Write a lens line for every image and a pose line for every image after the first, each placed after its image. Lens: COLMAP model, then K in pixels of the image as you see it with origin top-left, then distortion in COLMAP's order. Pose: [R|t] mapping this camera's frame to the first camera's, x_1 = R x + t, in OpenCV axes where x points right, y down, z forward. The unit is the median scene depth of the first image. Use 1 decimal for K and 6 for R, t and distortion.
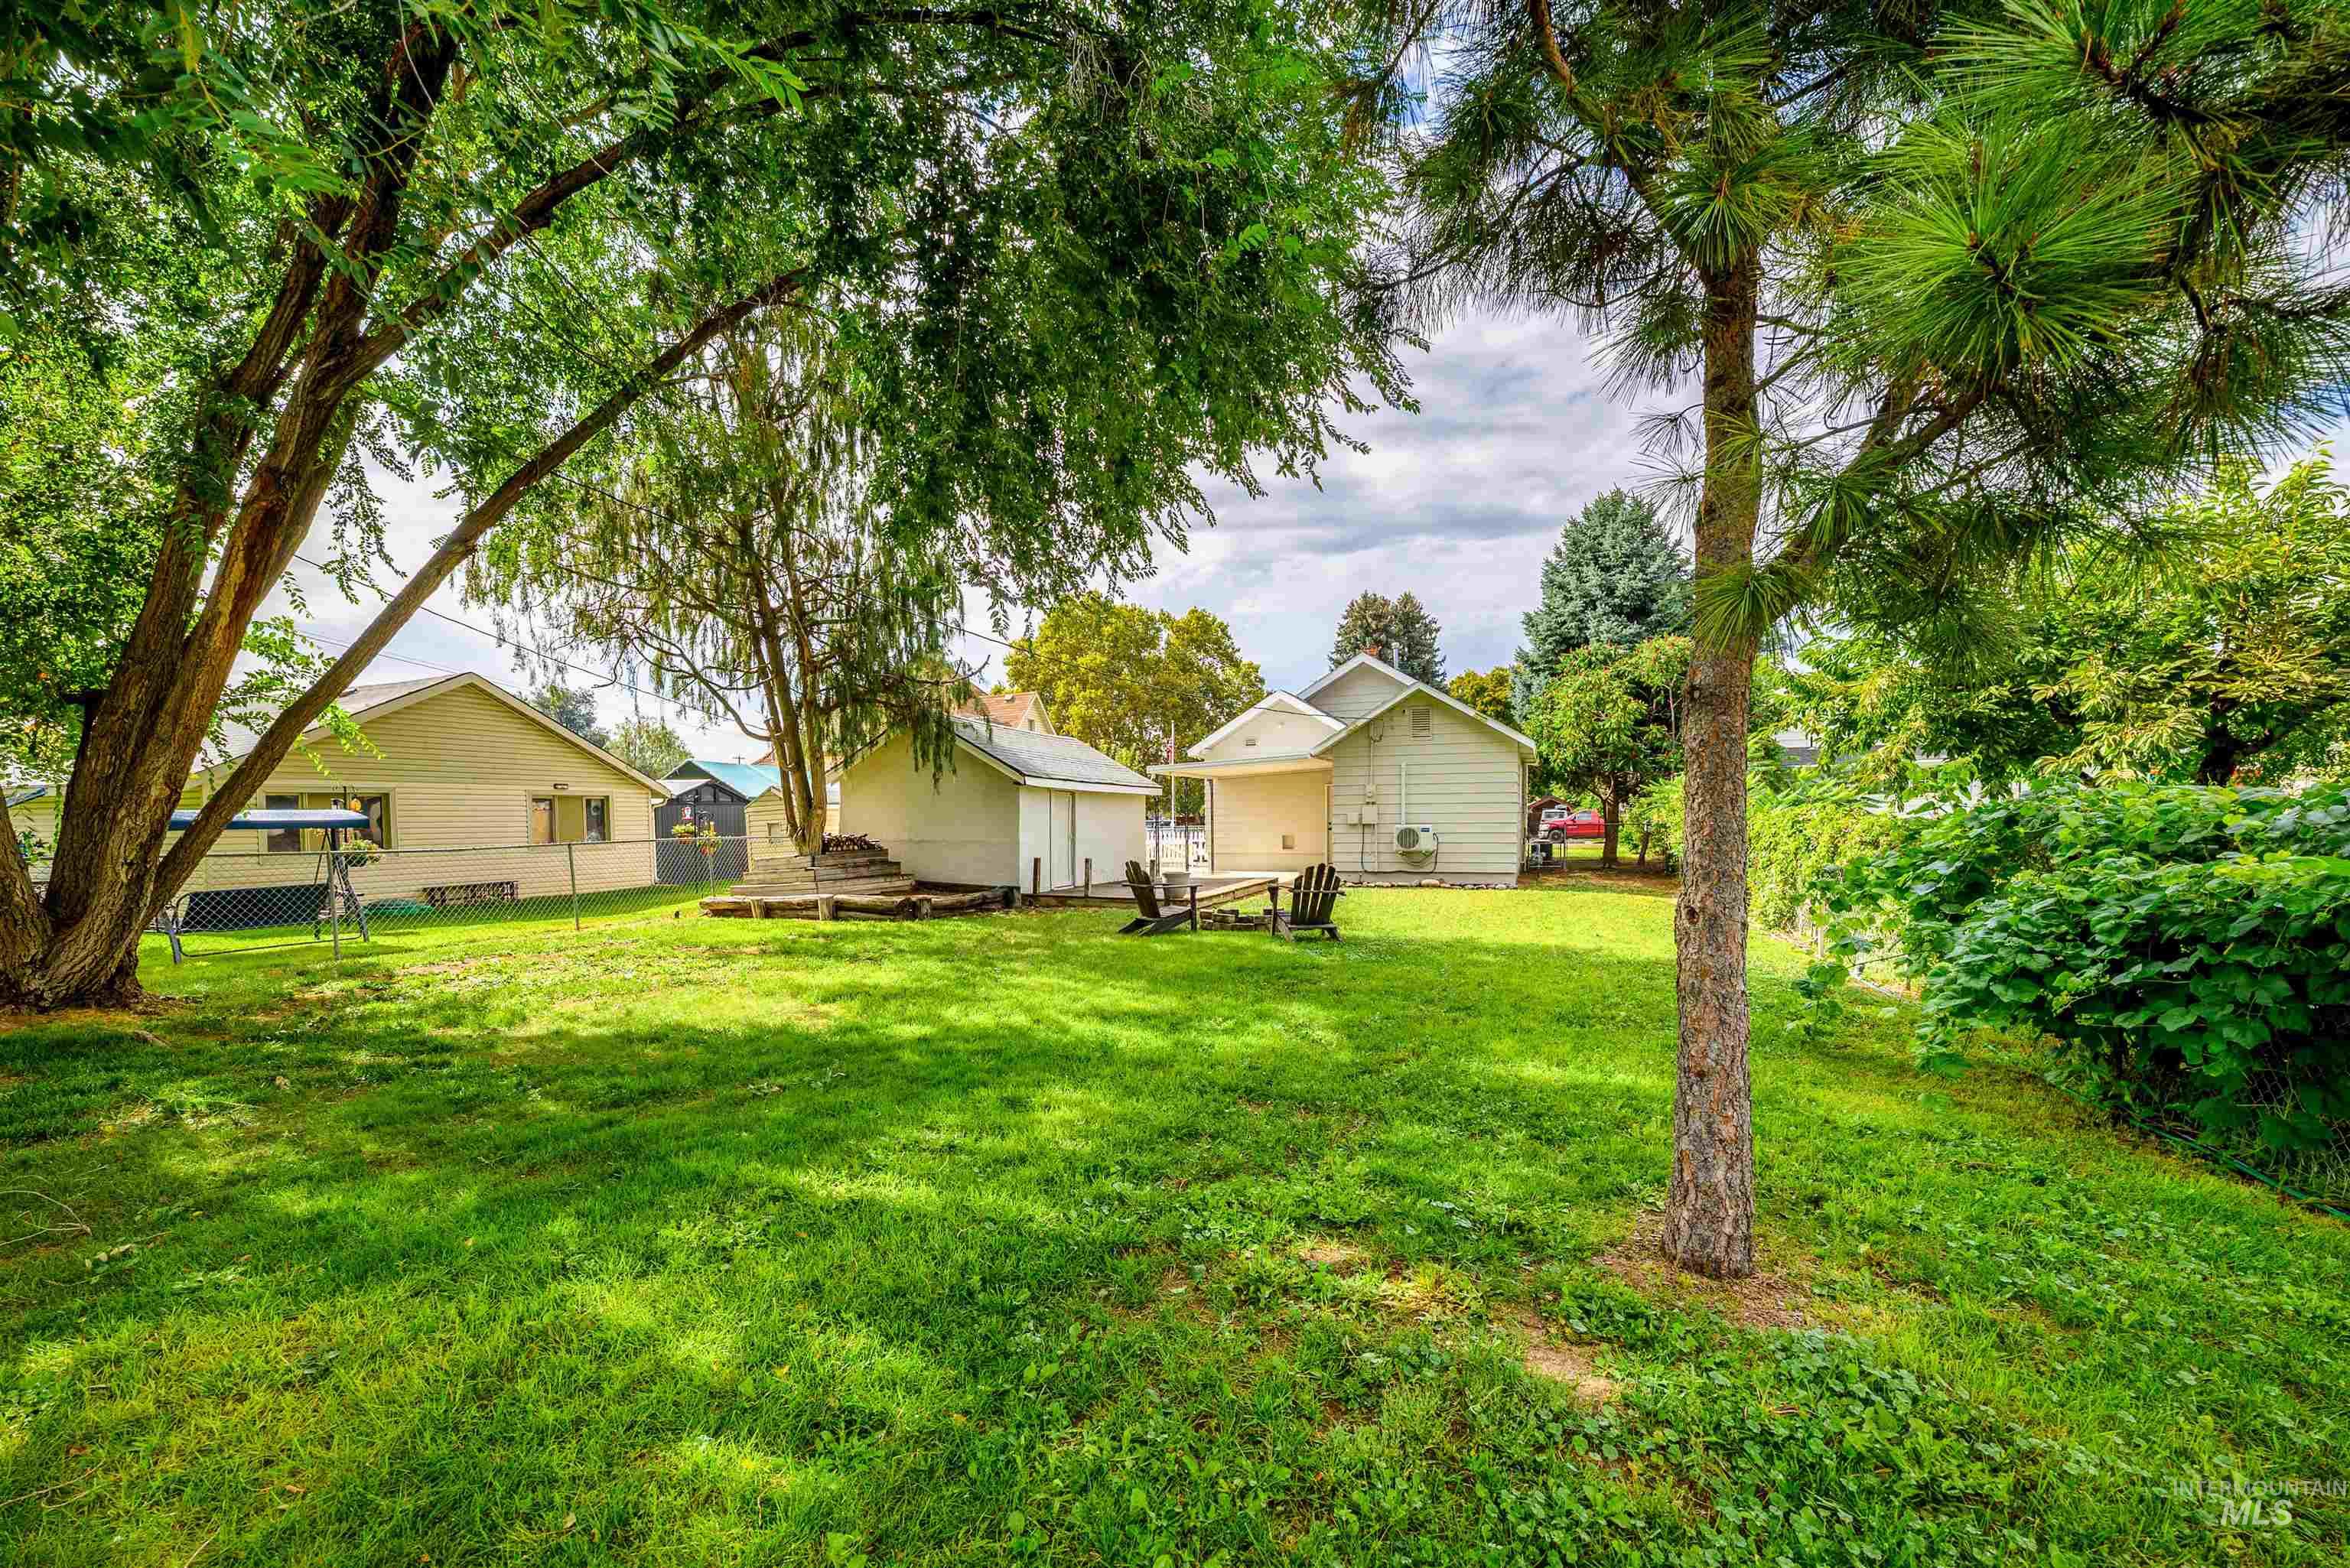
lens RADIAL K [[949.7, 0, 1176.4], [0, 949.7, 788.9], [0, 0, 1]] dist [0.001187, -0.000755]
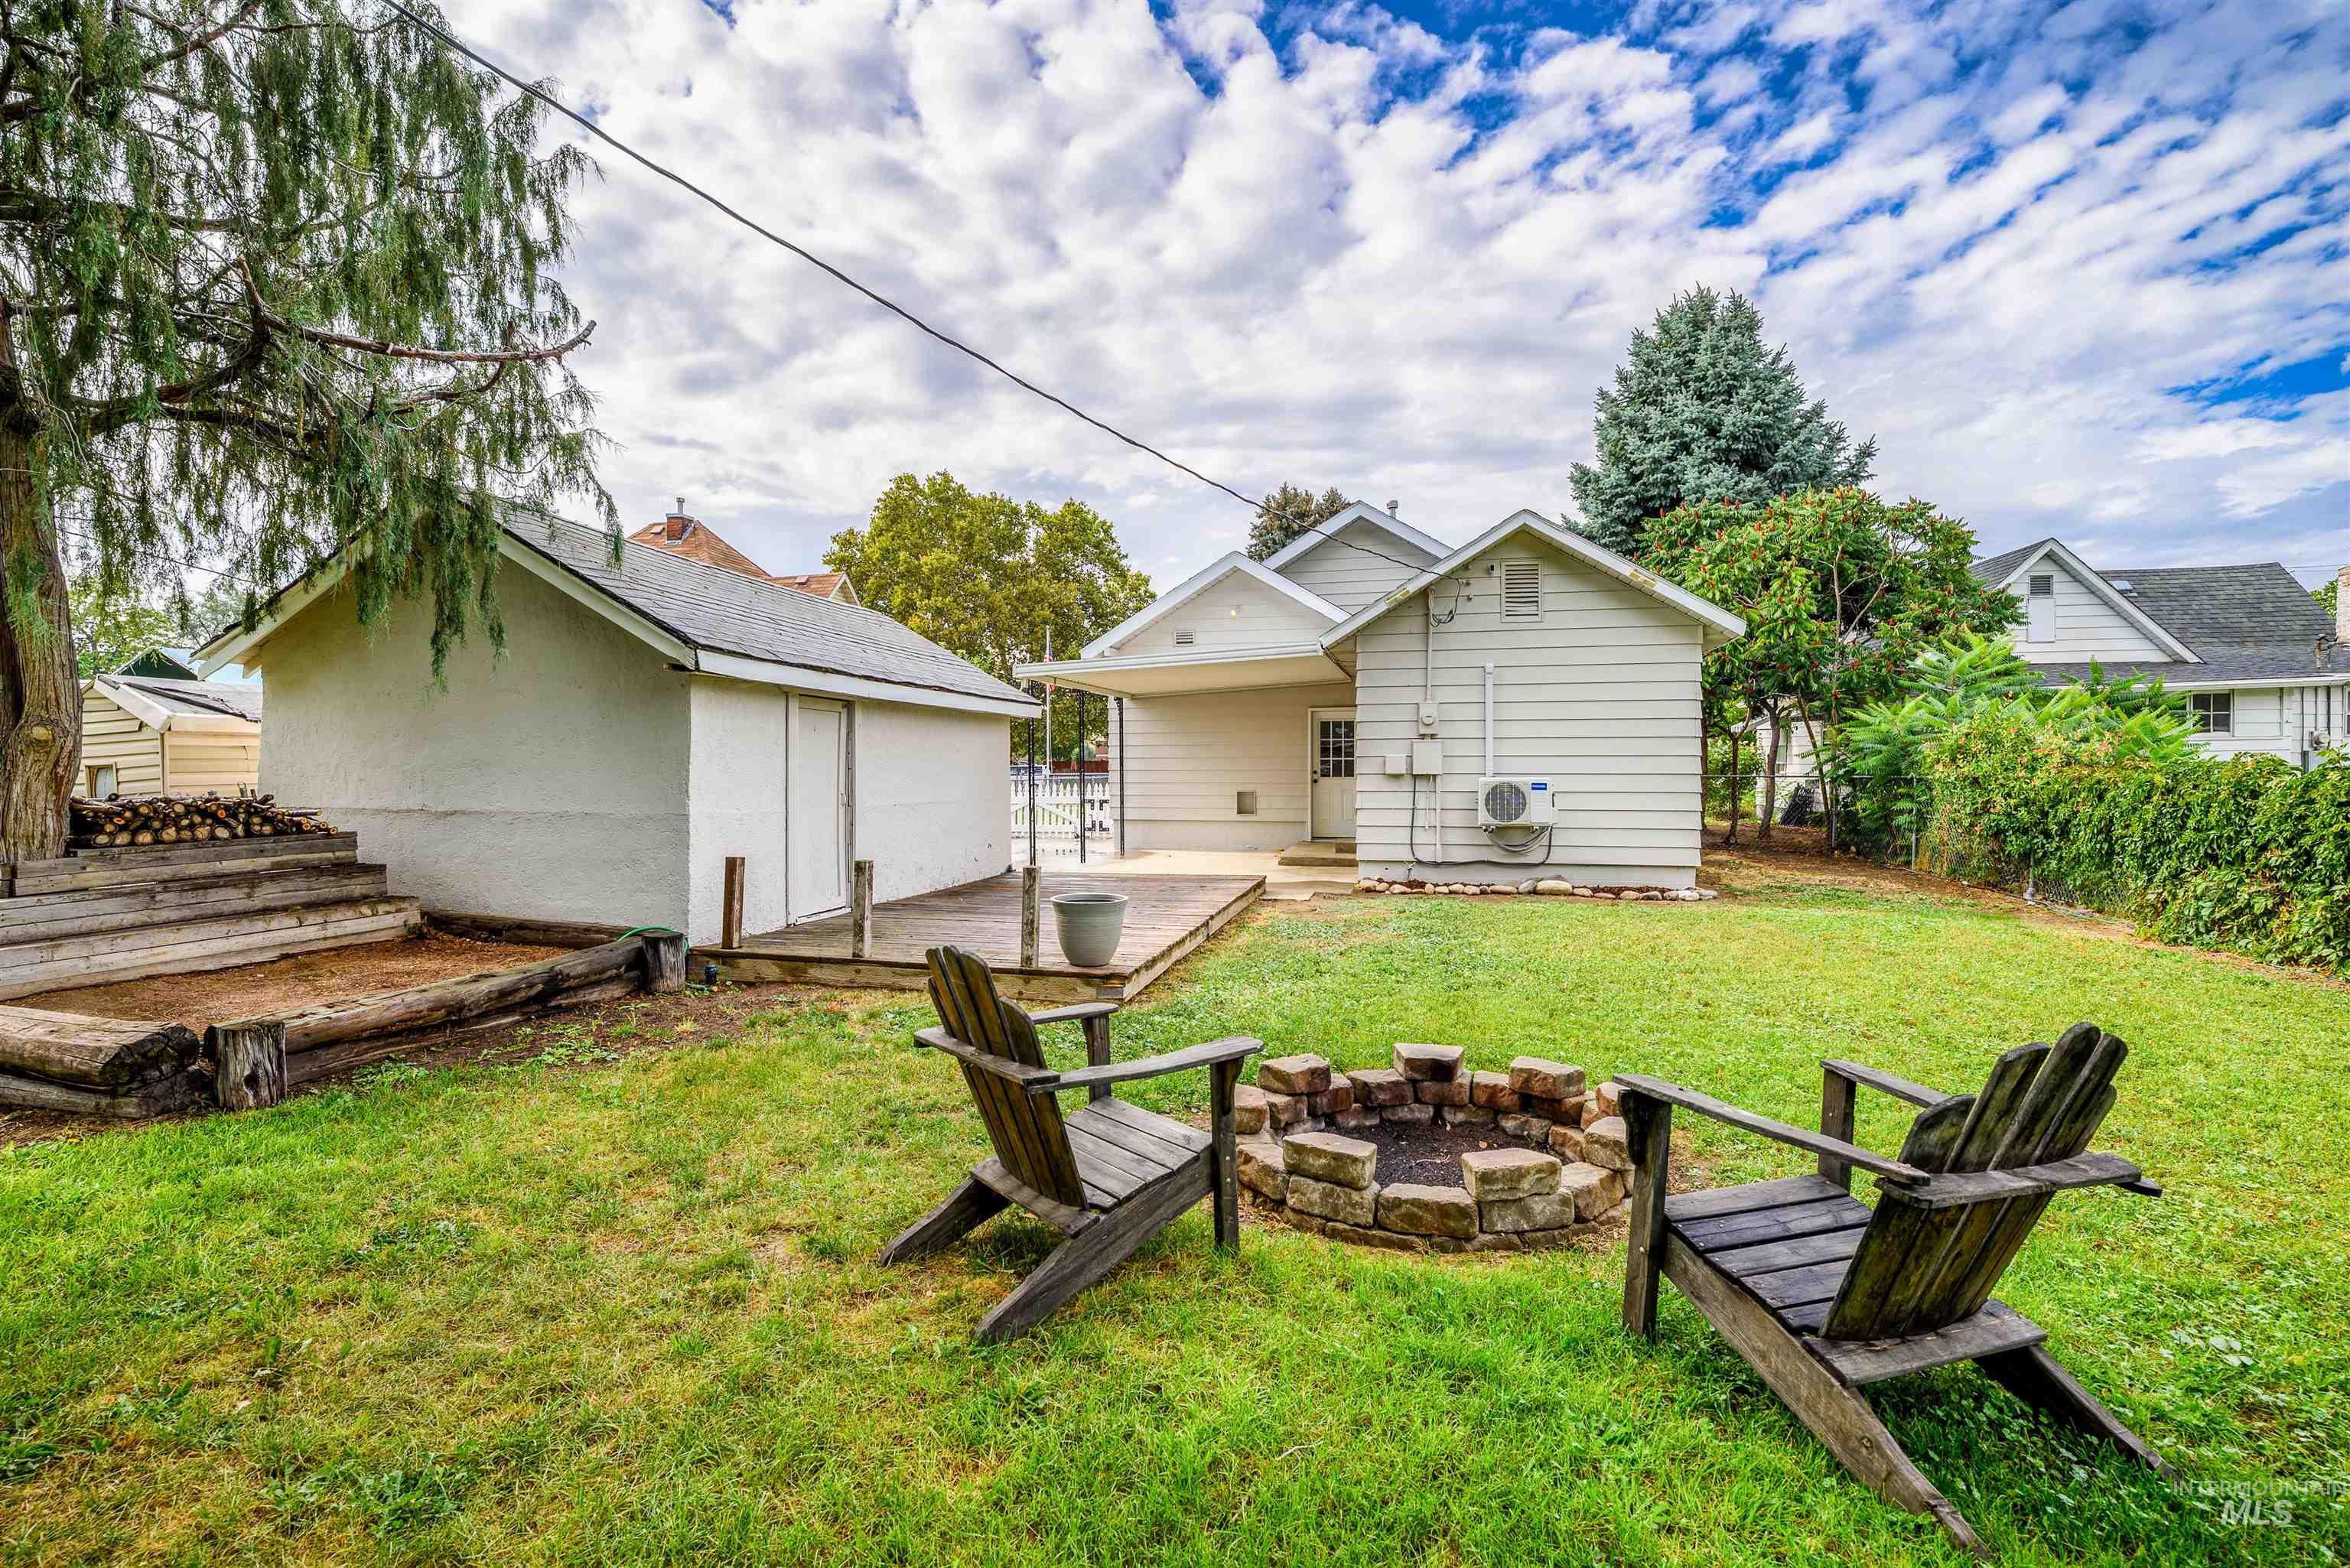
lens RADIAL K [[1056.6, 0, 1173.8], [0, 1056.6, 782.5], [0, 0, 1]] dist [-0.004558, 0.001672]
pose [[0.992308, 0.005565, 0.123668, -0.010759], [-0.011481, 0.998820, 0.047181, 0.010474], [-0.123260, -0.048238, 0.991201, 0.293825]]
